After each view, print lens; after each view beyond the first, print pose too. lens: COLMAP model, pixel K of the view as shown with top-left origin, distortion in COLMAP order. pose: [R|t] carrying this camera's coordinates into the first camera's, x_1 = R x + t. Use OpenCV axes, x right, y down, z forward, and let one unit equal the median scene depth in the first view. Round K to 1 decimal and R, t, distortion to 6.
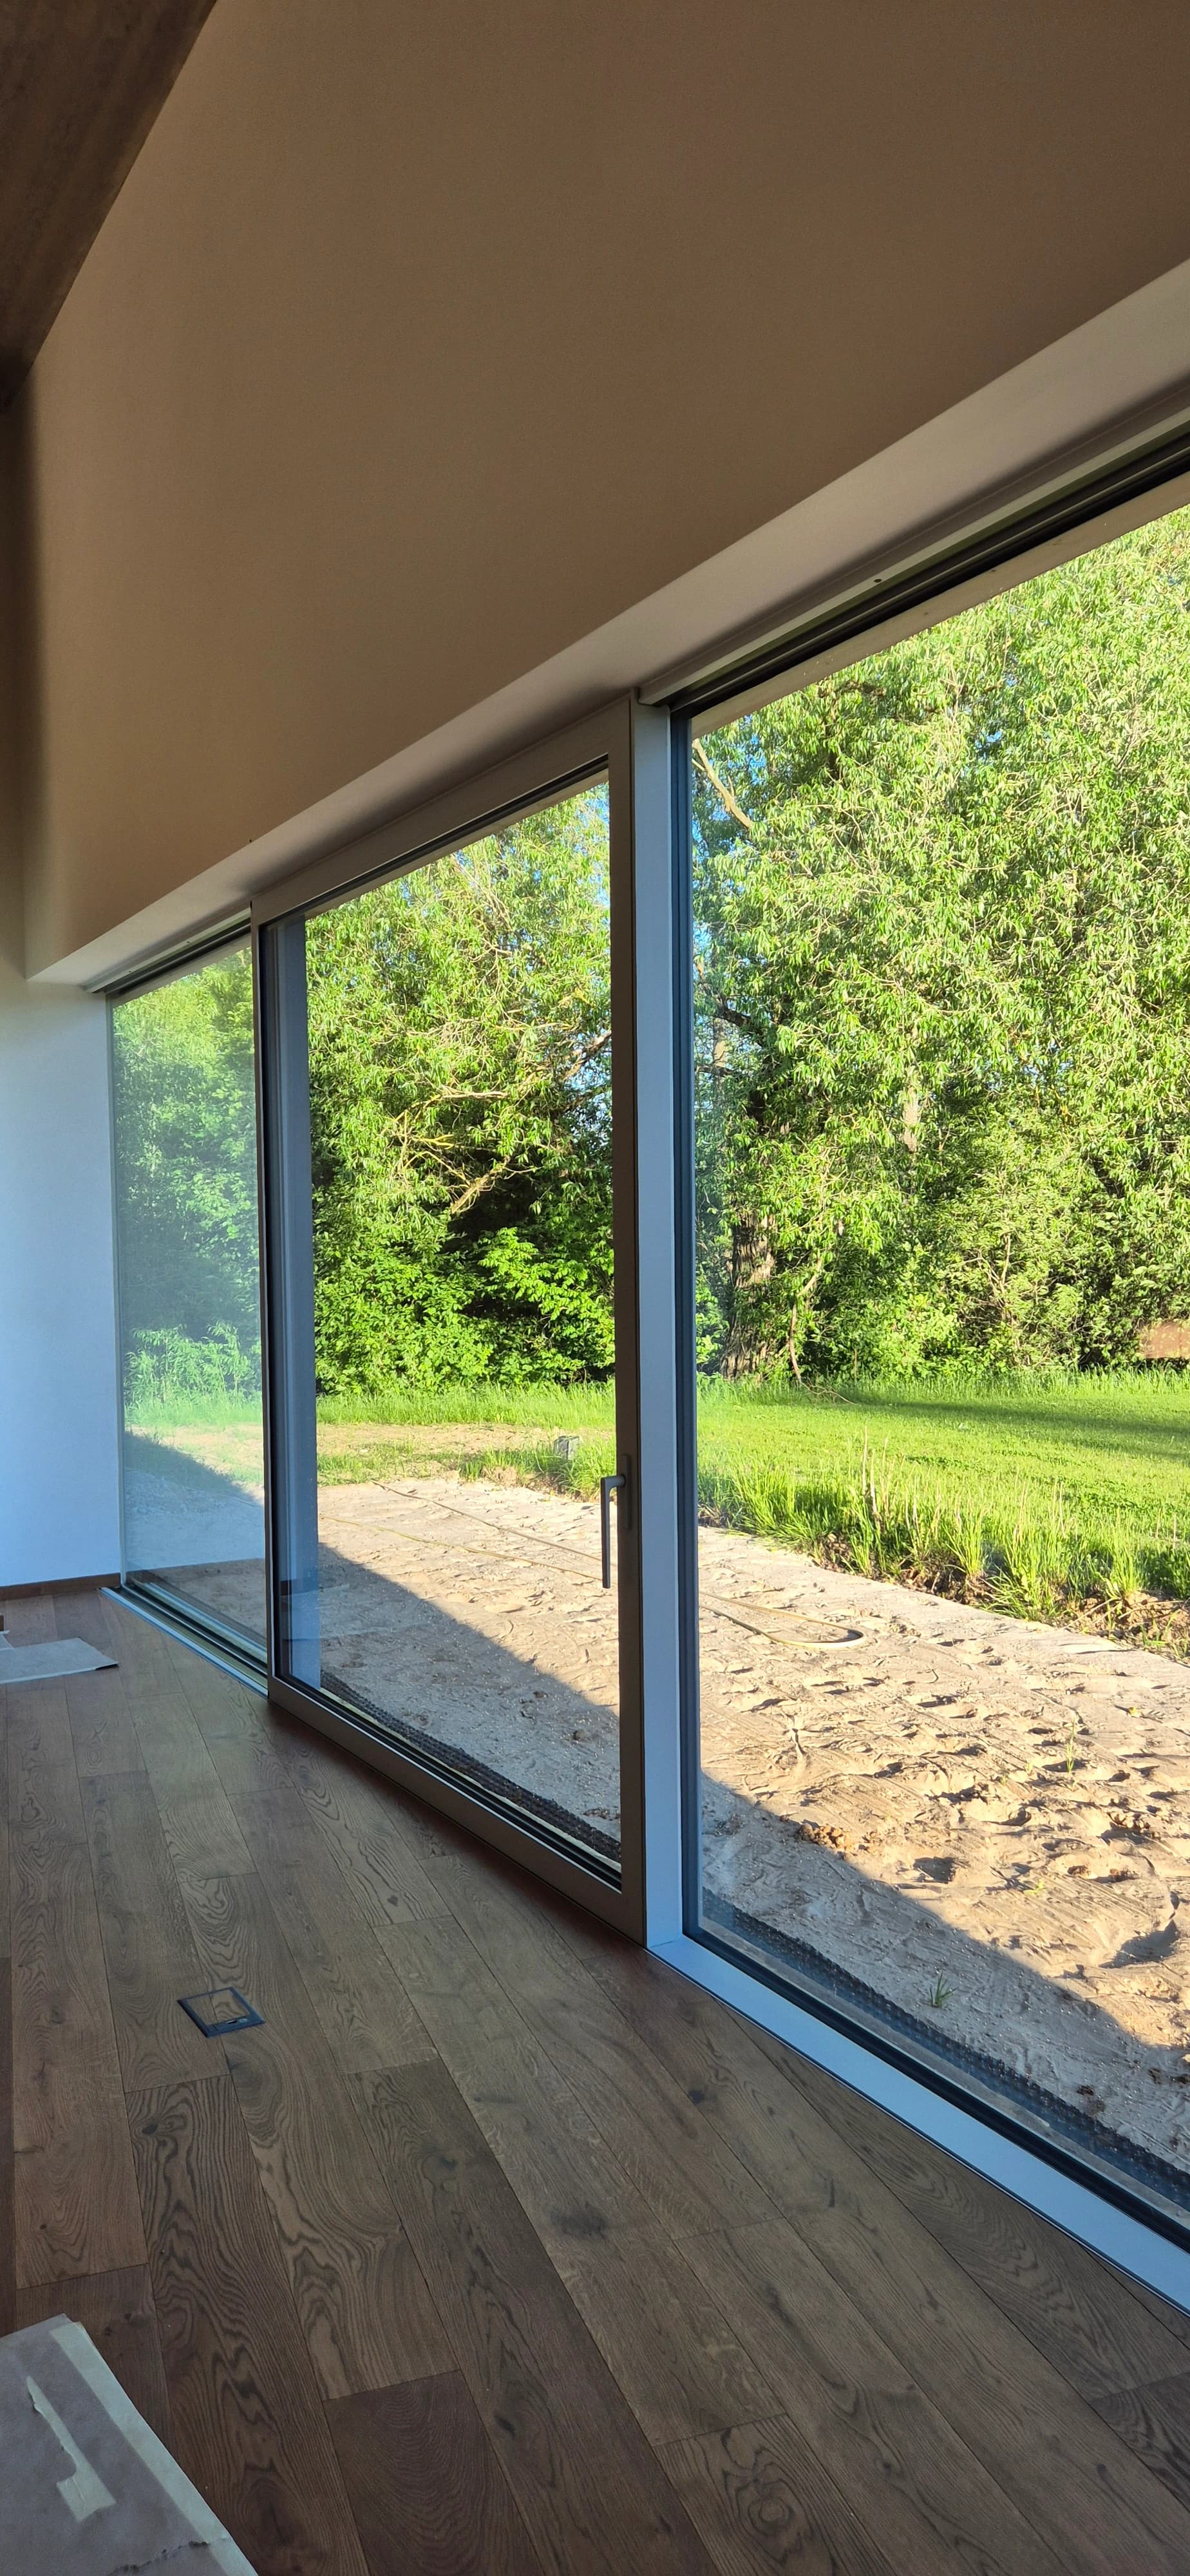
lens RADIAL K [[1730.9, 0, 597.3], [0, 1730.9, 1281.3], [0, 0, 1]] dist [0.087722, -0.078518]
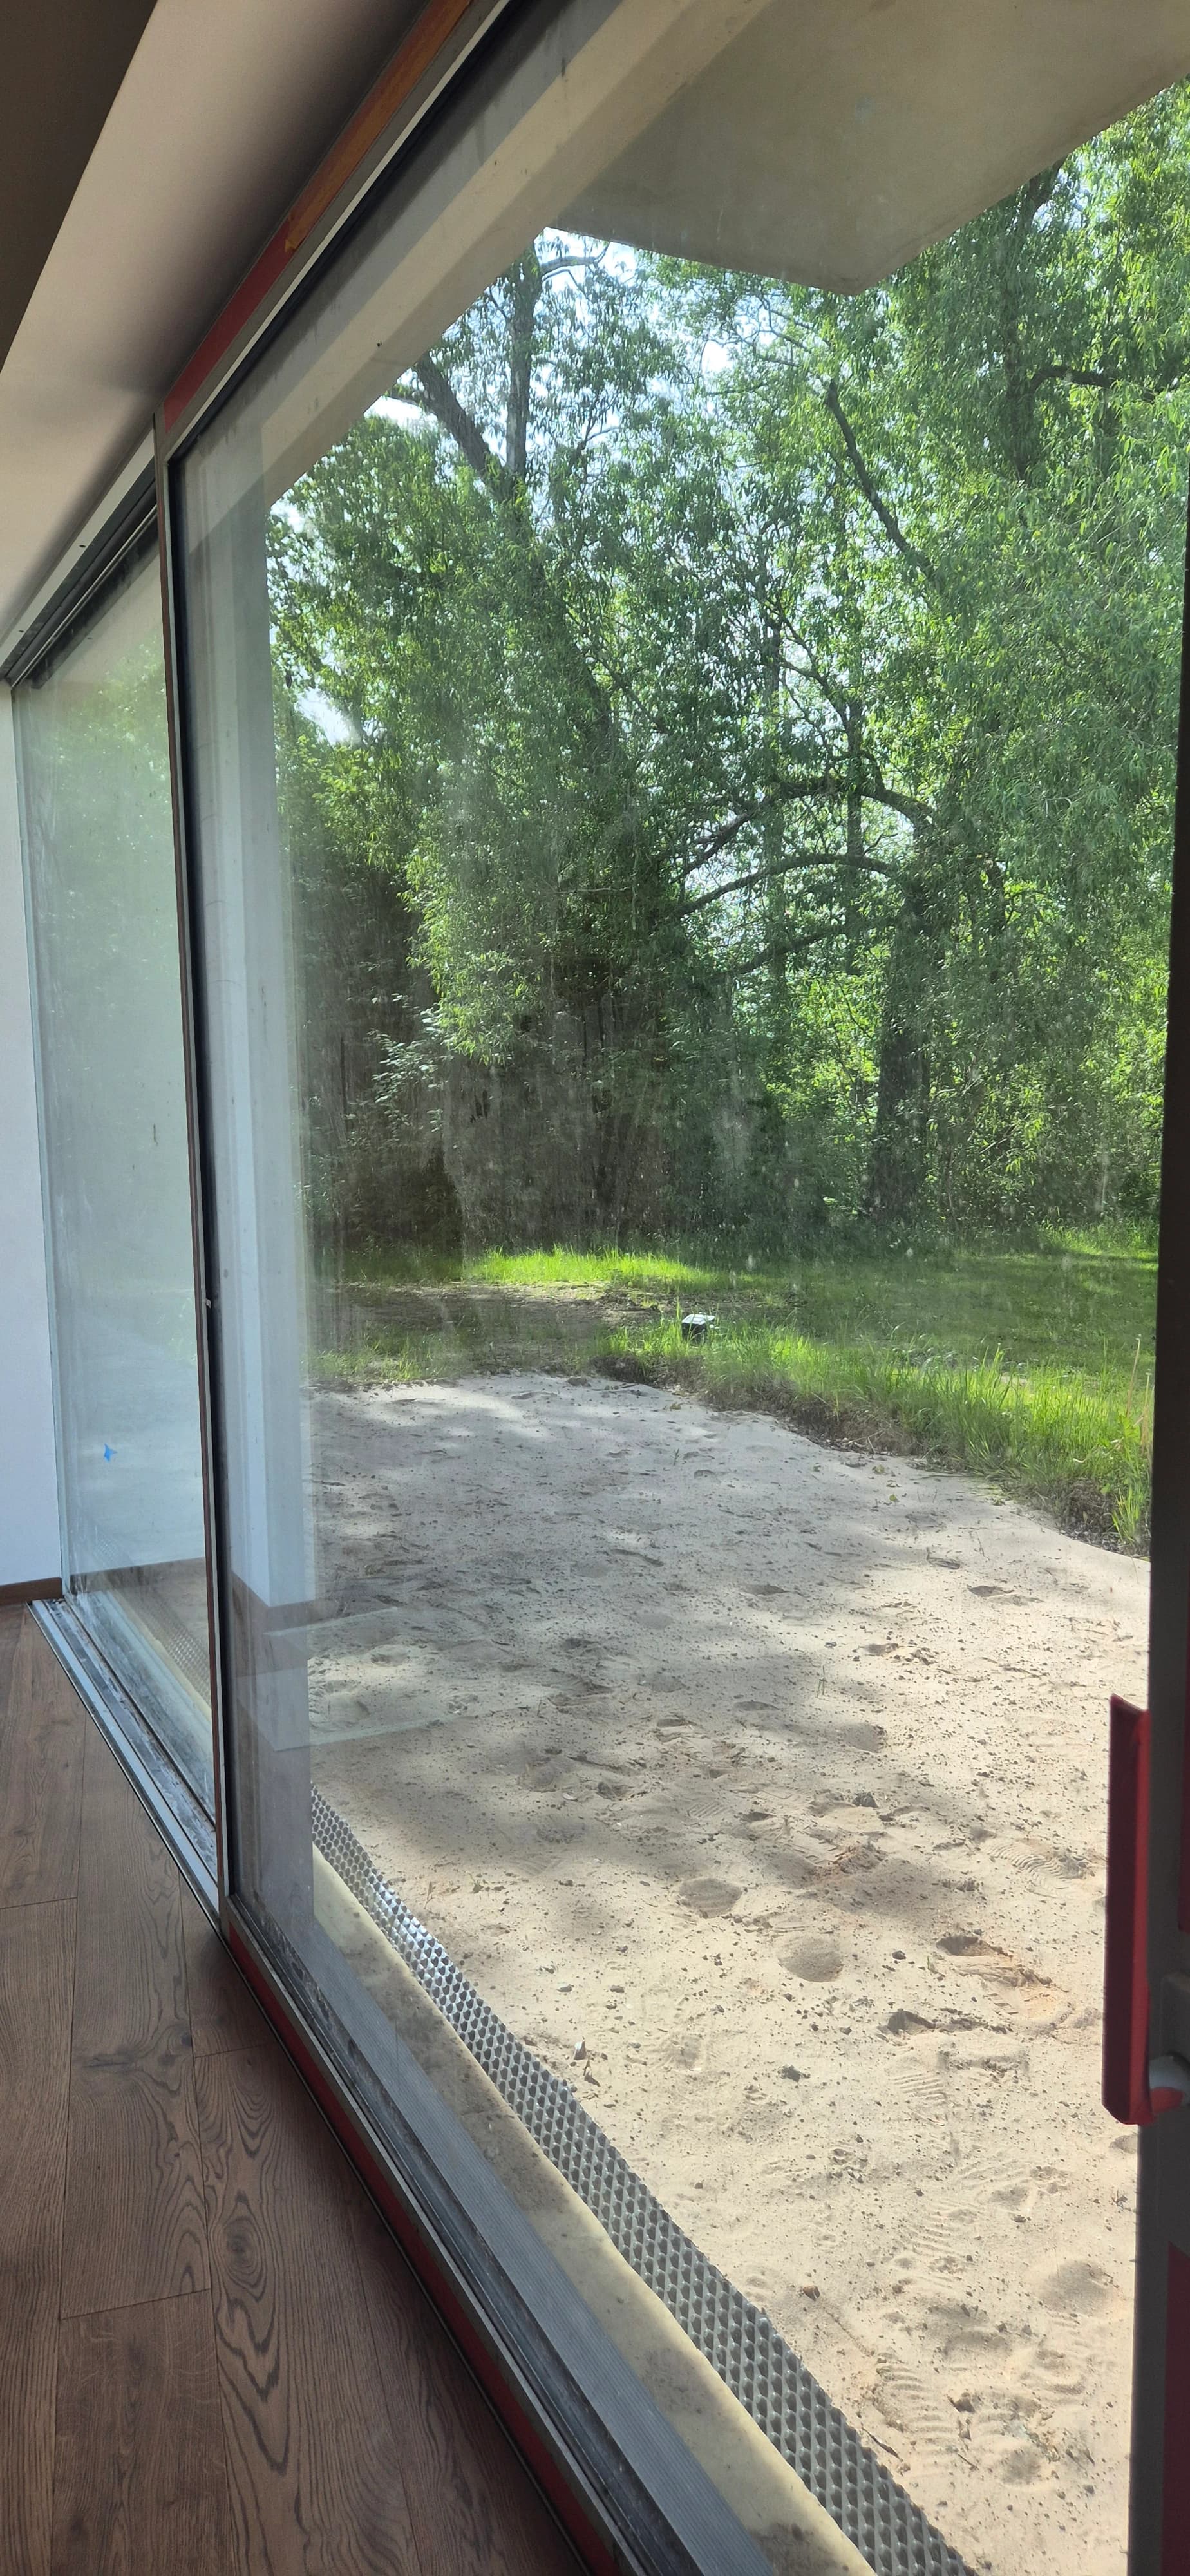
lens RADIAL K [[1730.9, 0, 597.3], [0, 1730.9, 1281.3], [0, 0, 1]] dist [0.087722, -0.078518]
pose [[0.998582, 0.013226, -0.051568, -0.043159], [-0.008074, 0.995069, 0.098852, -0.025884], [0.052621, -0.098295, 0.993765, 0.500146]]
